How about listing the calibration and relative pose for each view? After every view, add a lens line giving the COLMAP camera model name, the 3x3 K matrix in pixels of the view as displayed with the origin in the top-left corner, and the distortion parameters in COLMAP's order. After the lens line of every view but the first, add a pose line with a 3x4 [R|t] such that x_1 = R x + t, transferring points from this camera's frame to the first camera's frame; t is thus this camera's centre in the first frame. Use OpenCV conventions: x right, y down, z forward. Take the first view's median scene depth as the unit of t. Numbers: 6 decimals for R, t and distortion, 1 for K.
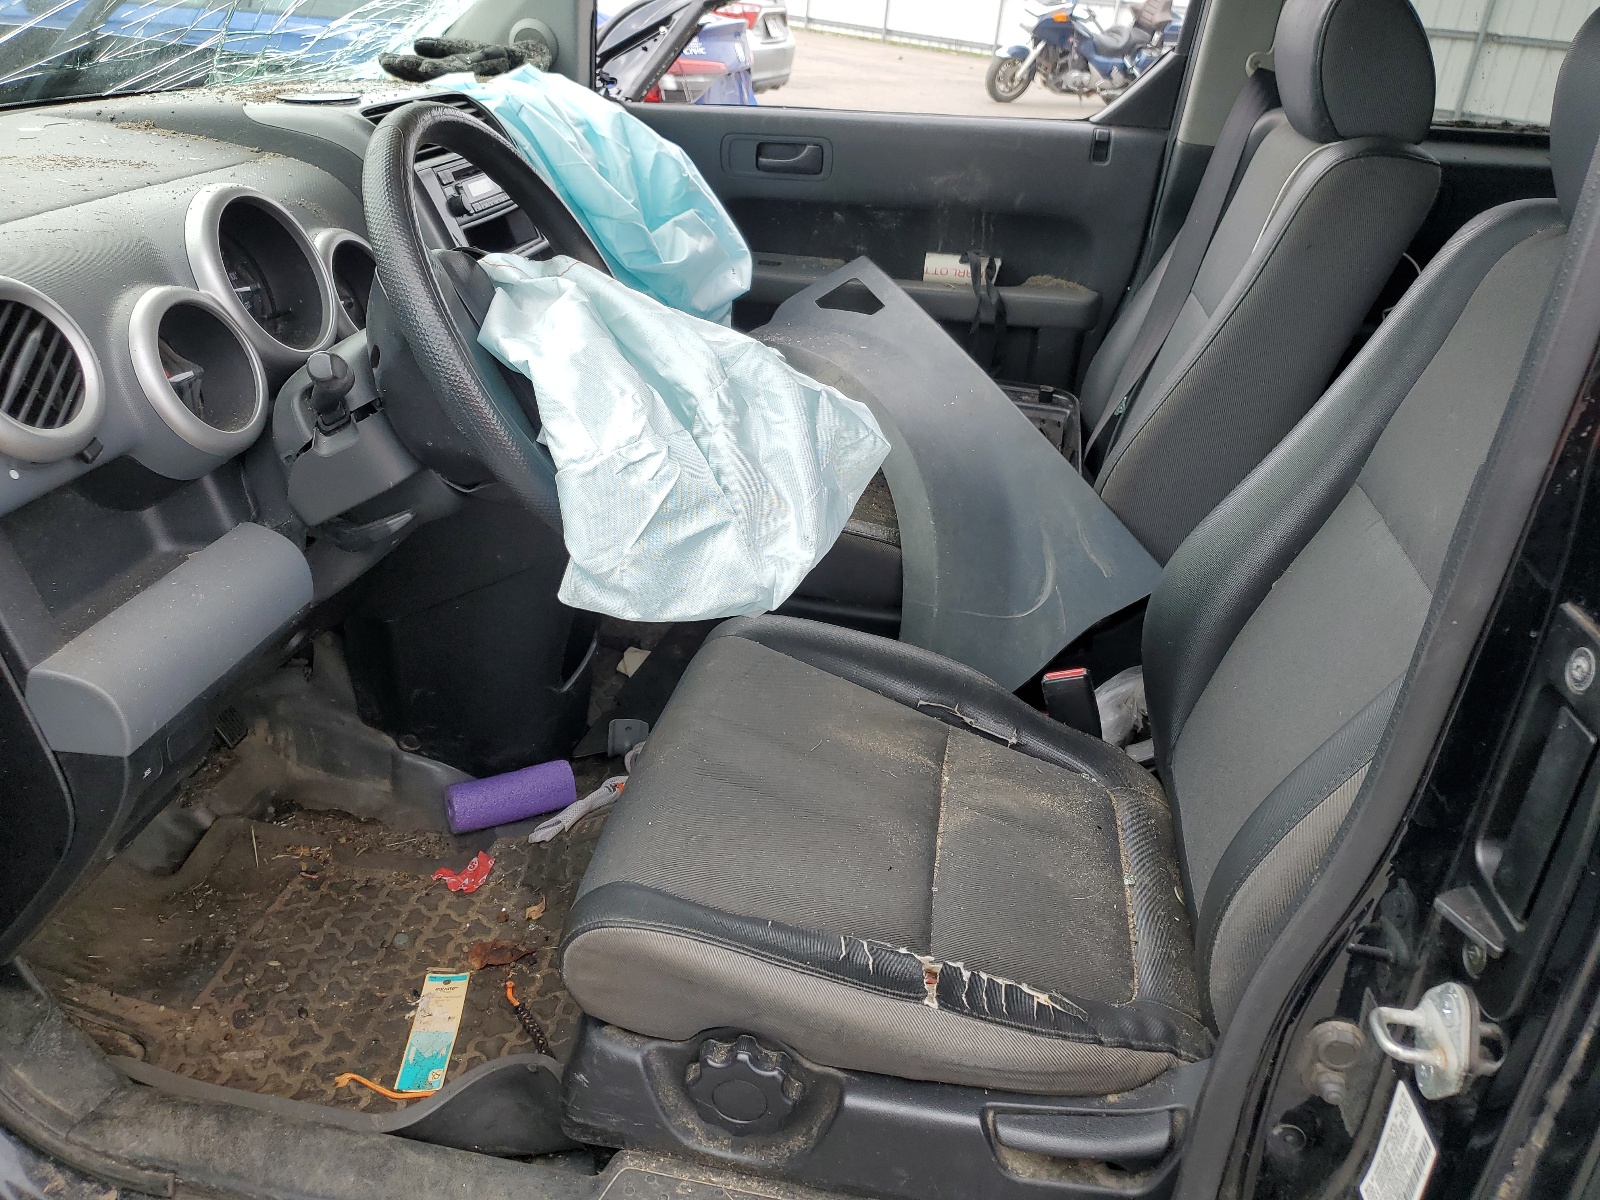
lens RADIAL K [[1205.0, 0, 800.0], [0, 1205.0, 600.0], [0, 0, 1]] dist [0.001471, 0.002447]
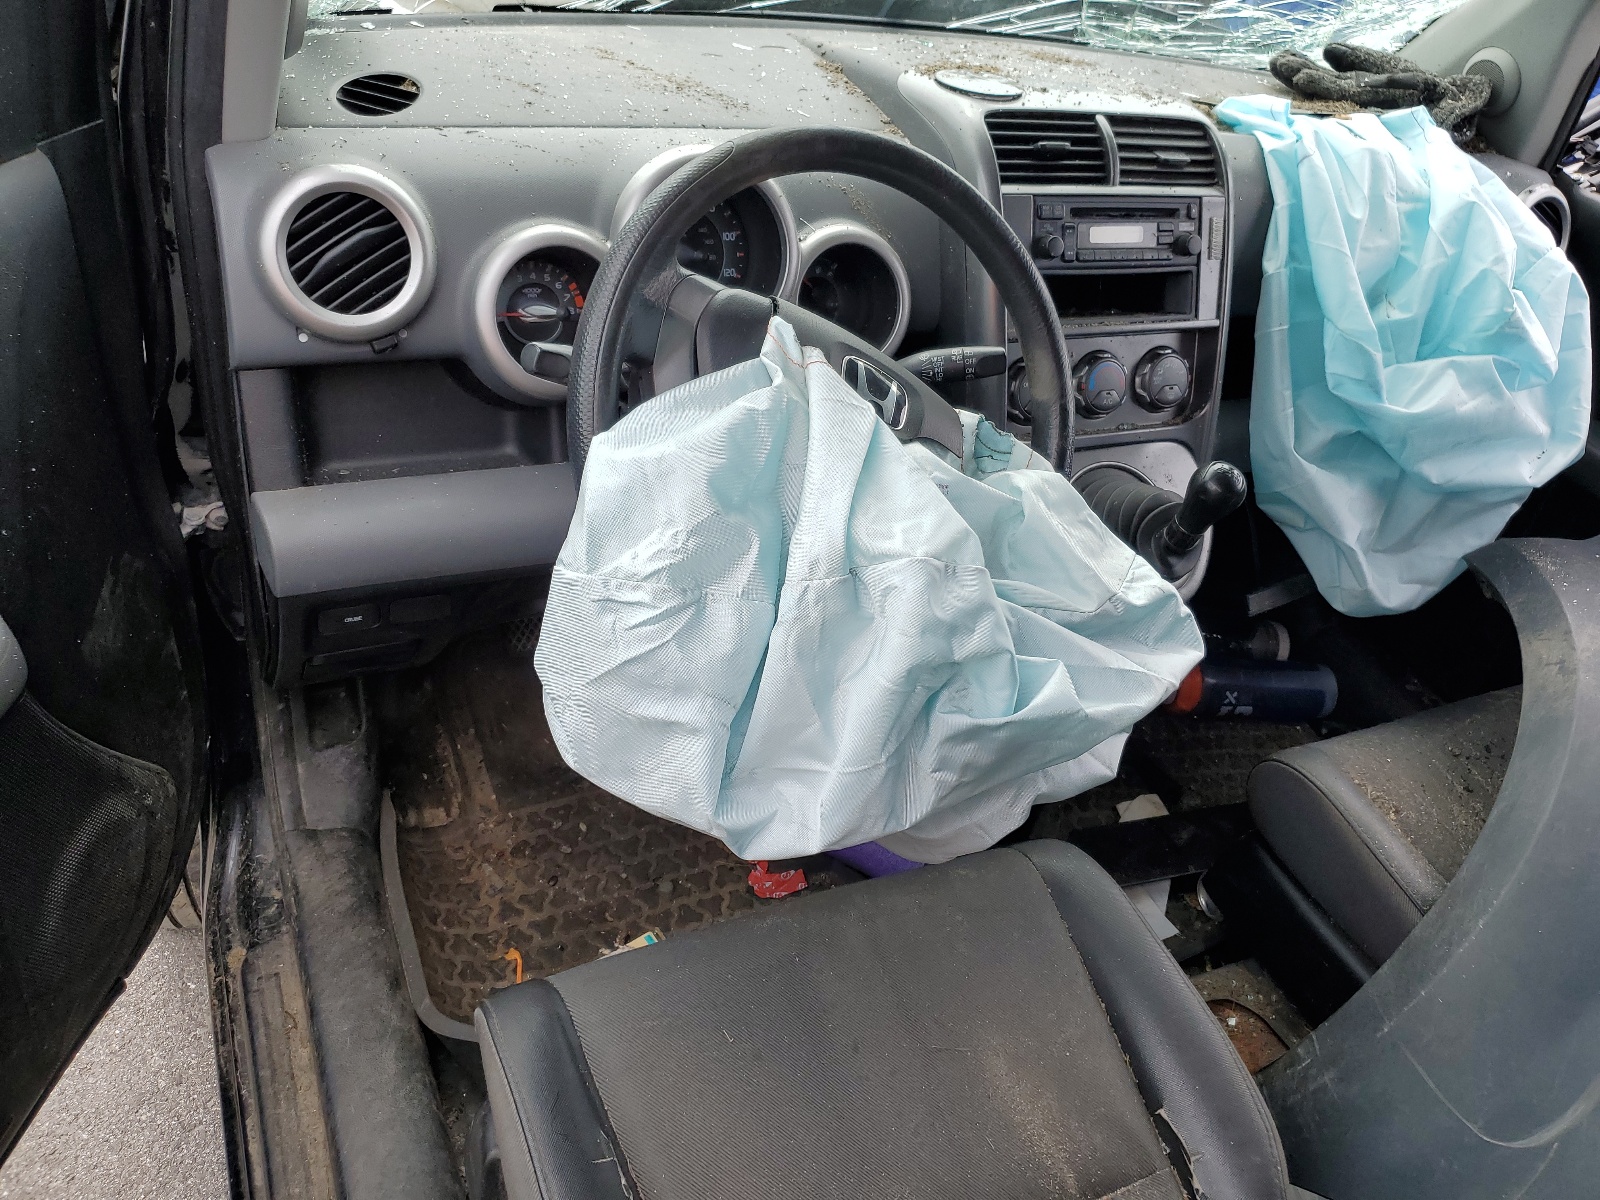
lens RADIAL K [[1245.0, 0, 800.0], [0, 1245.0, 600.0], [0, 0, 1]] dist [0.002868, 0.002368]
pose [[0.583111, 0.513092, -0.629856, 0.257575], [-0.488290, 0.840992, 0.233036, -0.210392], [0.649272, 0.171667, 0.740929, 0.251231]]
